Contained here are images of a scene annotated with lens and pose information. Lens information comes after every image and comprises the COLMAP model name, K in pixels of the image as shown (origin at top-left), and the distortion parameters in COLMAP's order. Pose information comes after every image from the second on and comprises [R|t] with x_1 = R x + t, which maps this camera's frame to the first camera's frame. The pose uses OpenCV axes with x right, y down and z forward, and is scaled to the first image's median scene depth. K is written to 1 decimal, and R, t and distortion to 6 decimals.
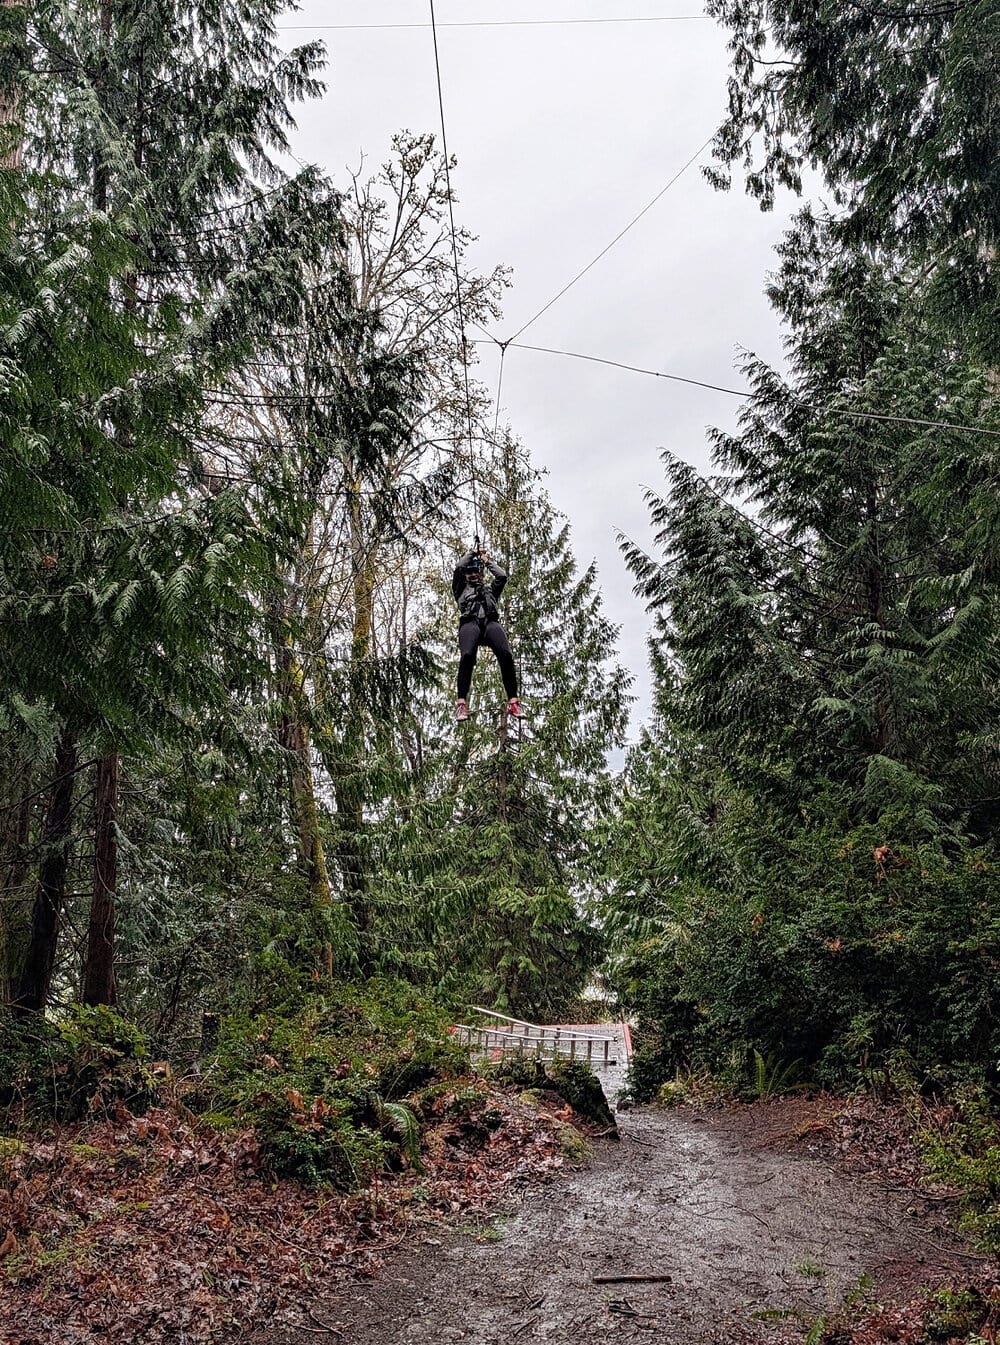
lens RADIAL K [[1166.4, 0, 500.0], [0, 1166.4, 672.5], [0, 0, 1]] dist [0.054291, -0.014757]
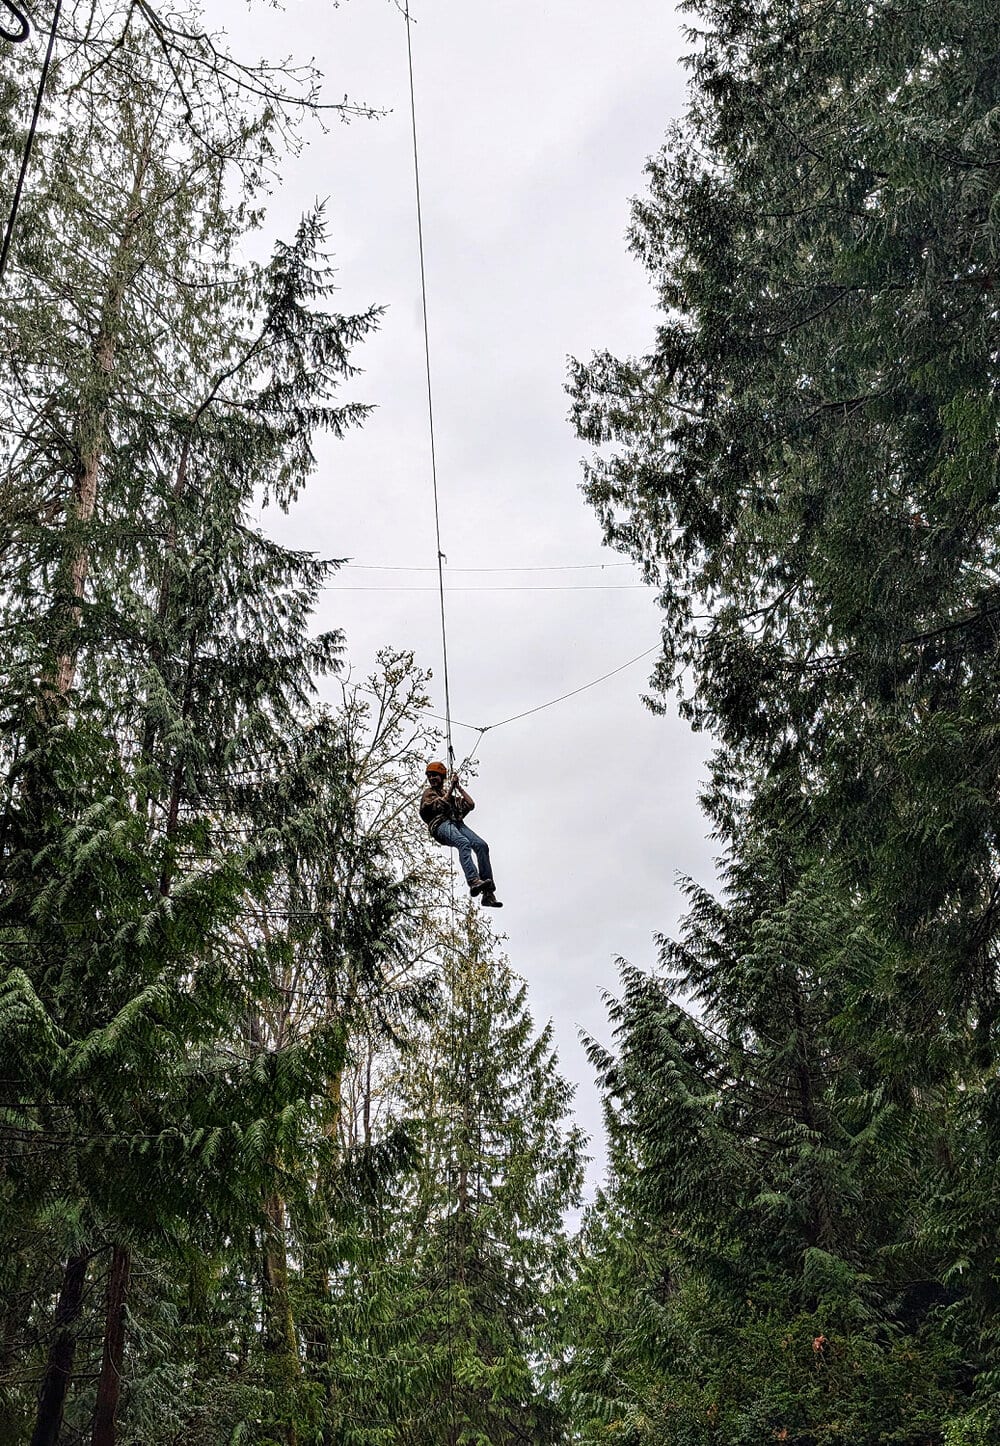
lens RADIAL K [[1252.1, 0, 471.0], [0, 1252.1, 723.0], [0, 0, 1]] dist [-0.003041, -0.000172]
pose [[0.999248, 0.021298, 0.032404, -0.035149], [-0.012090, 0.965120, -0.261530, -0.059332], [-0.036843, 0.260942, 0.964651, -0.173393]]
